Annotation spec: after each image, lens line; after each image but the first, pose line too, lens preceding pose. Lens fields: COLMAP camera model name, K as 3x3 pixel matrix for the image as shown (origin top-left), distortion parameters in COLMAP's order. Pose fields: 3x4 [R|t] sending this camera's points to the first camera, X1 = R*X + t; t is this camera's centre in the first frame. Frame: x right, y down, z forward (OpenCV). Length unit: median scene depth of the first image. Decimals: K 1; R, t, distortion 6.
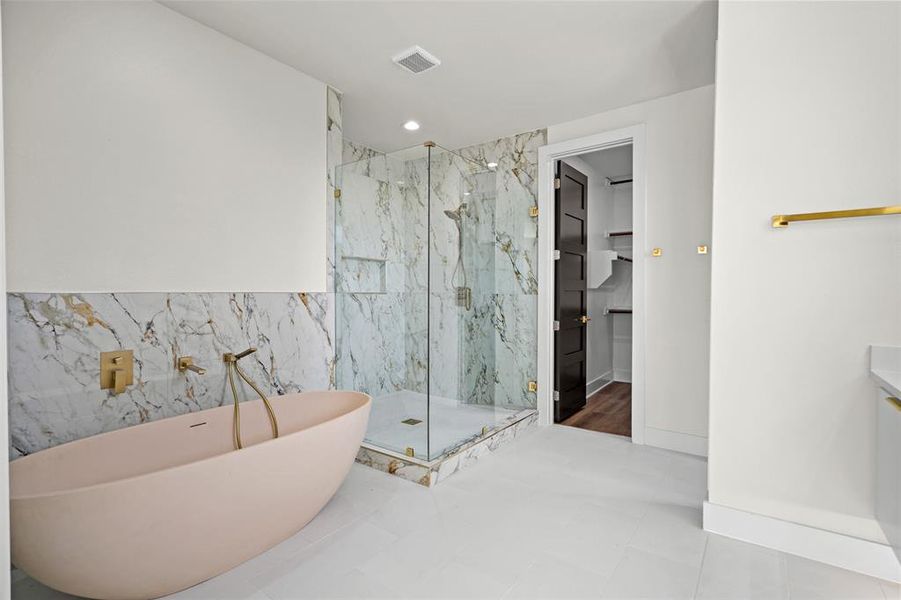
lens RADIAL K [[430.1, 0, 449.9], [0, 430.1, 291.4], [0, 0, 1]] dist [0.016303, 0.000106]
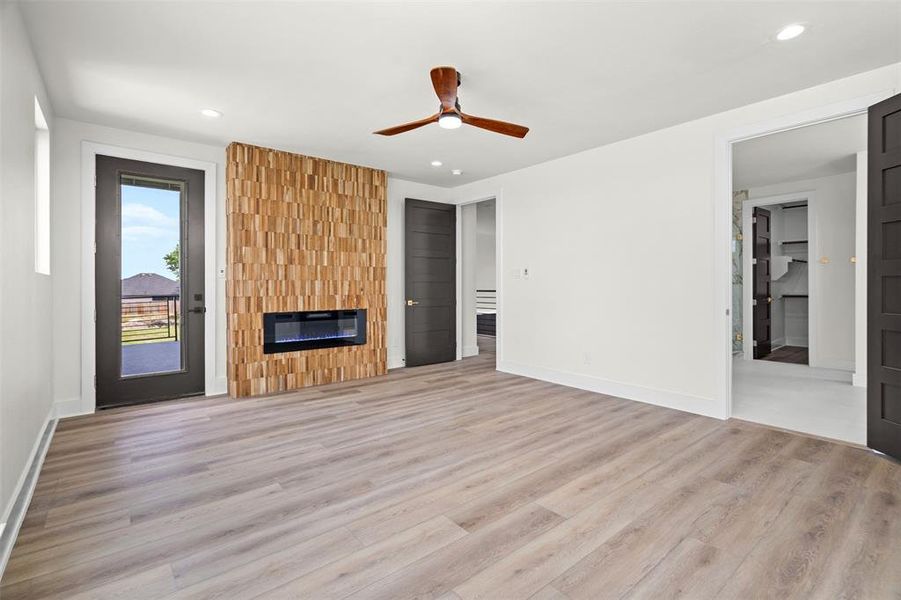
lens RADIAL K [[419.6, 0, 450.1], [0, 419.6, 278.0], [0, 0, 1]] dist [-0.000498, -0.000146]
pose [[0.965701, -0.006274, -0.259582, -0.435548], [0.003706, 0.999939, -0.010381, -0.004617], [0.259632, 0.009062, 0.965665, -0.826984]]
